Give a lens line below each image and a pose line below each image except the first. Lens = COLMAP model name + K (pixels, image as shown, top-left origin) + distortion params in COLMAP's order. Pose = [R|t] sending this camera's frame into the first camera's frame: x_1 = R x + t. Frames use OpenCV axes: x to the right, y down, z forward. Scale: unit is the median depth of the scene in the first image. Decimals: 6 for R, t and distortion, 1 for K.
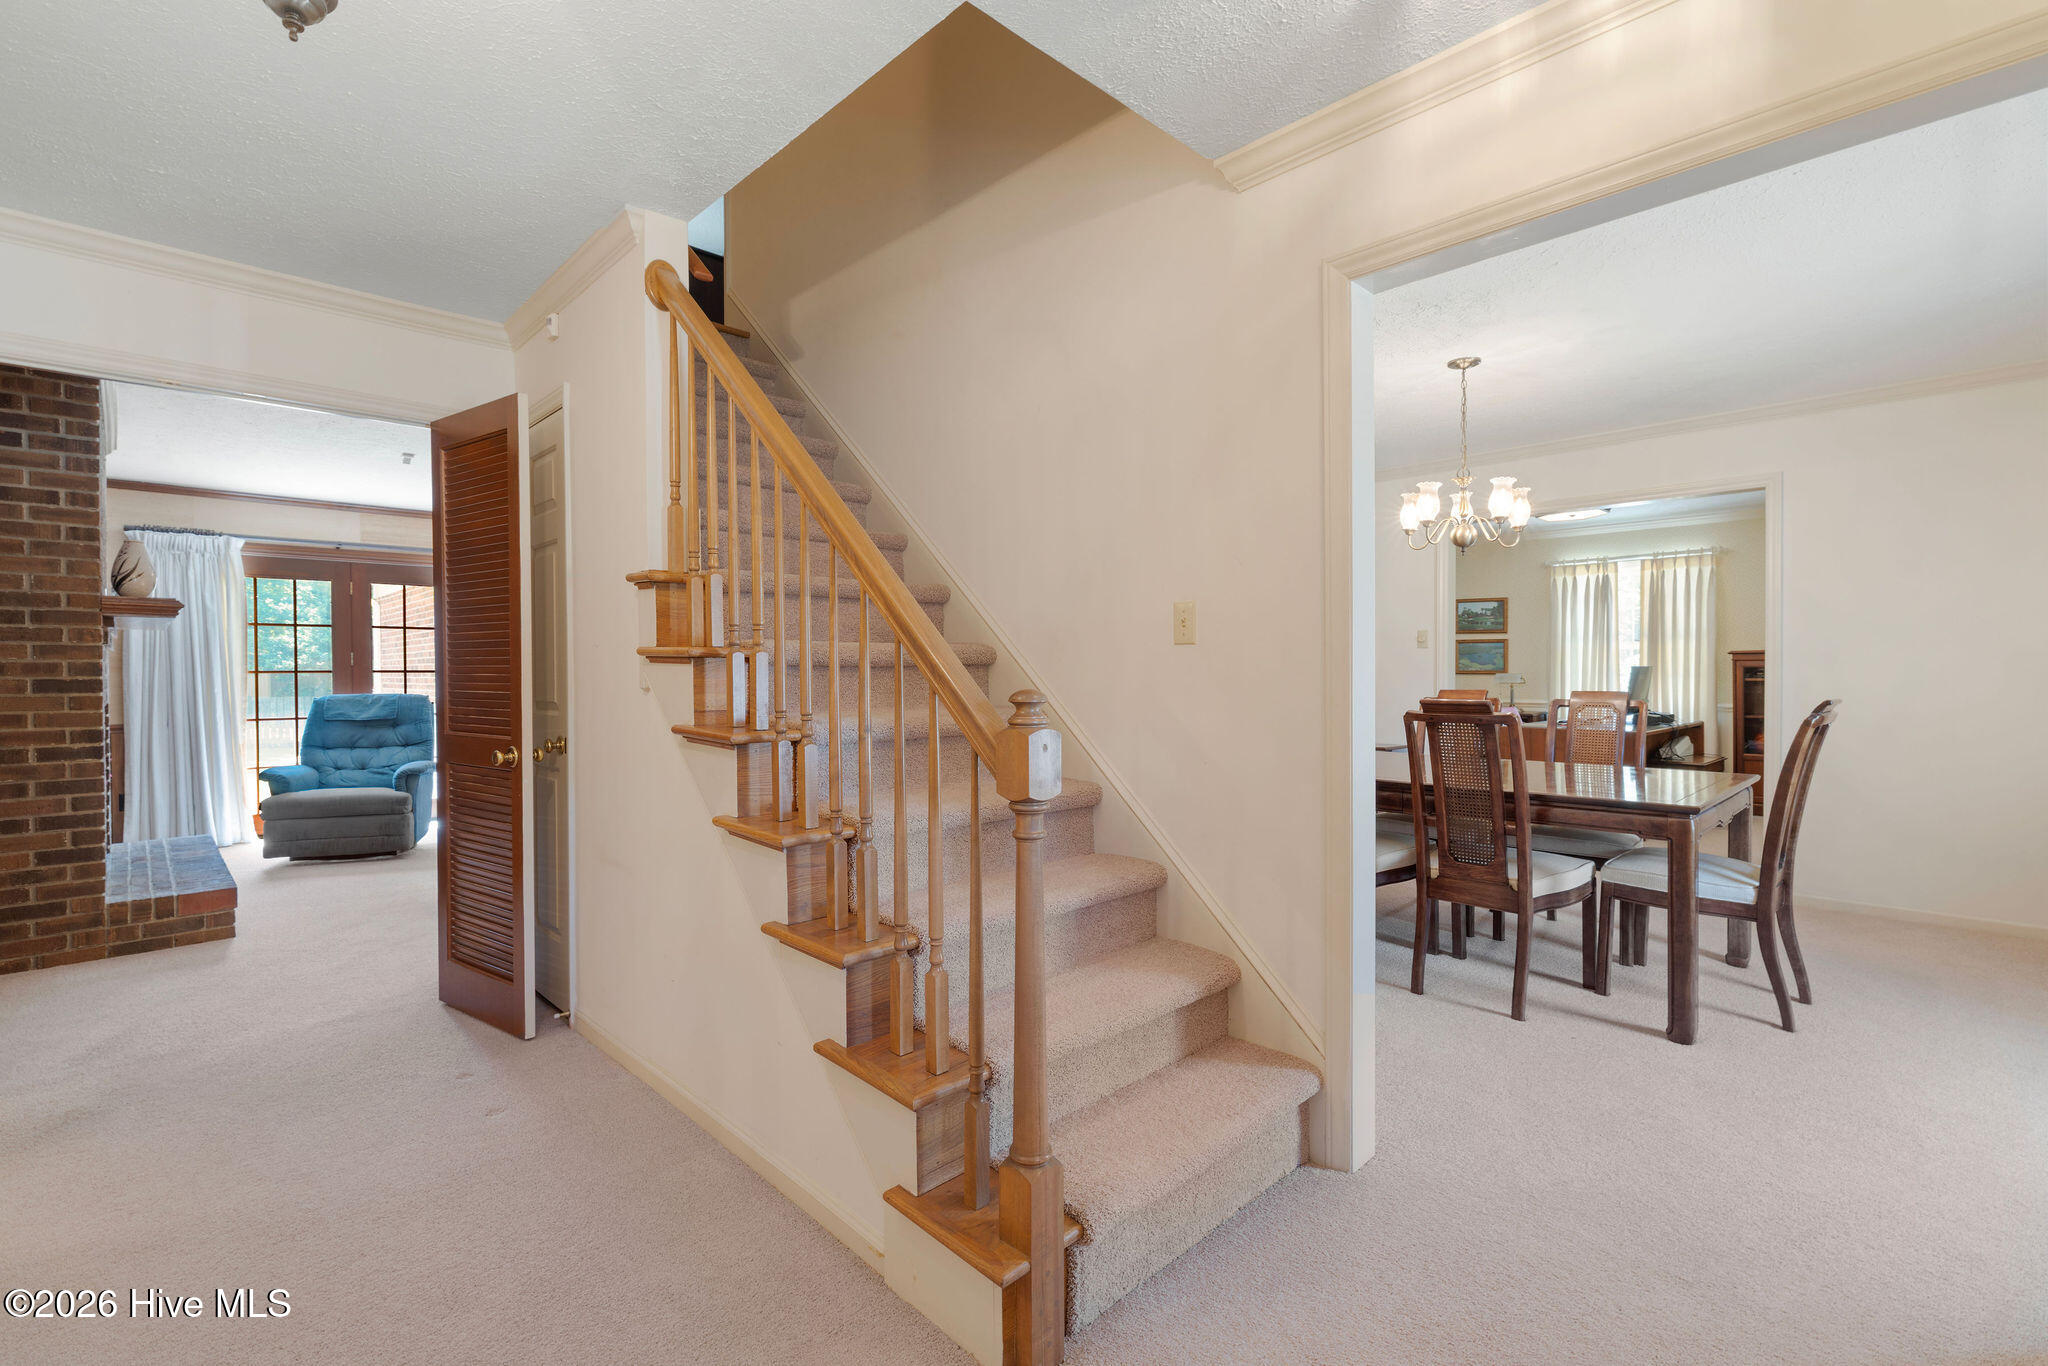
lens RADIAL K [[908.6, 0, 1021.5], [0, 908.6, 684.4], [0, 0, 1]] dist [-0.001308, -0.000702]
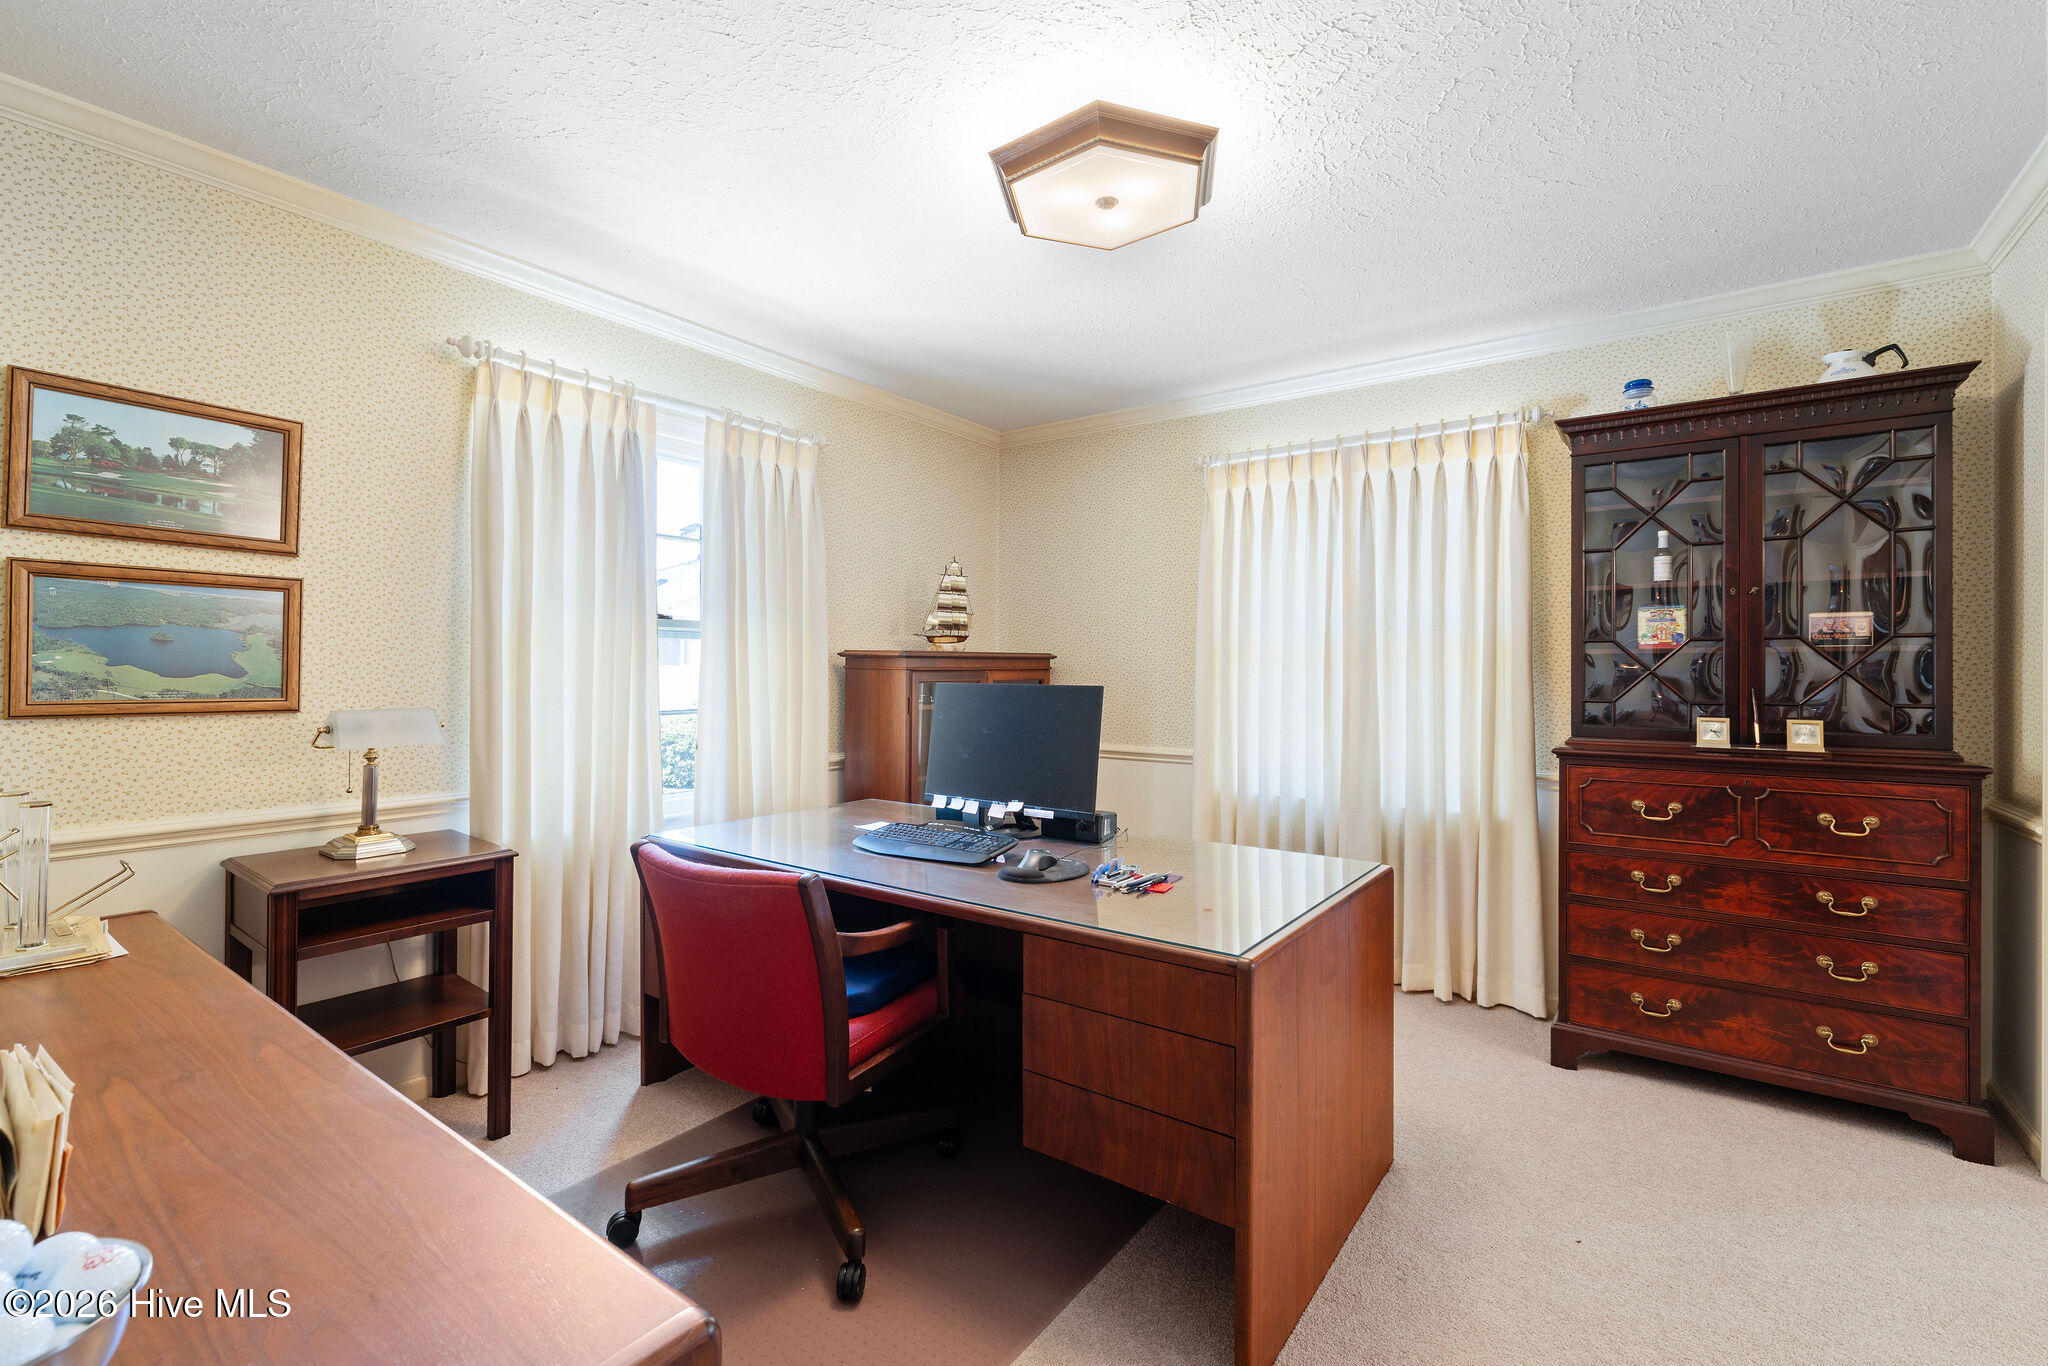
lens RADIAL K [[883.6, 0, 1010.3], [0, 883.6, 683.0], [0, 0, 1]] dist [0.002106, 0.001111]
pose [[-0.158332, -0.012877, 0.987302, 0.300403], [0.009953, 0.999843, 0.014637, -0.026138], [-0.987336, 0.012144, -0.158179, 1.019788]]
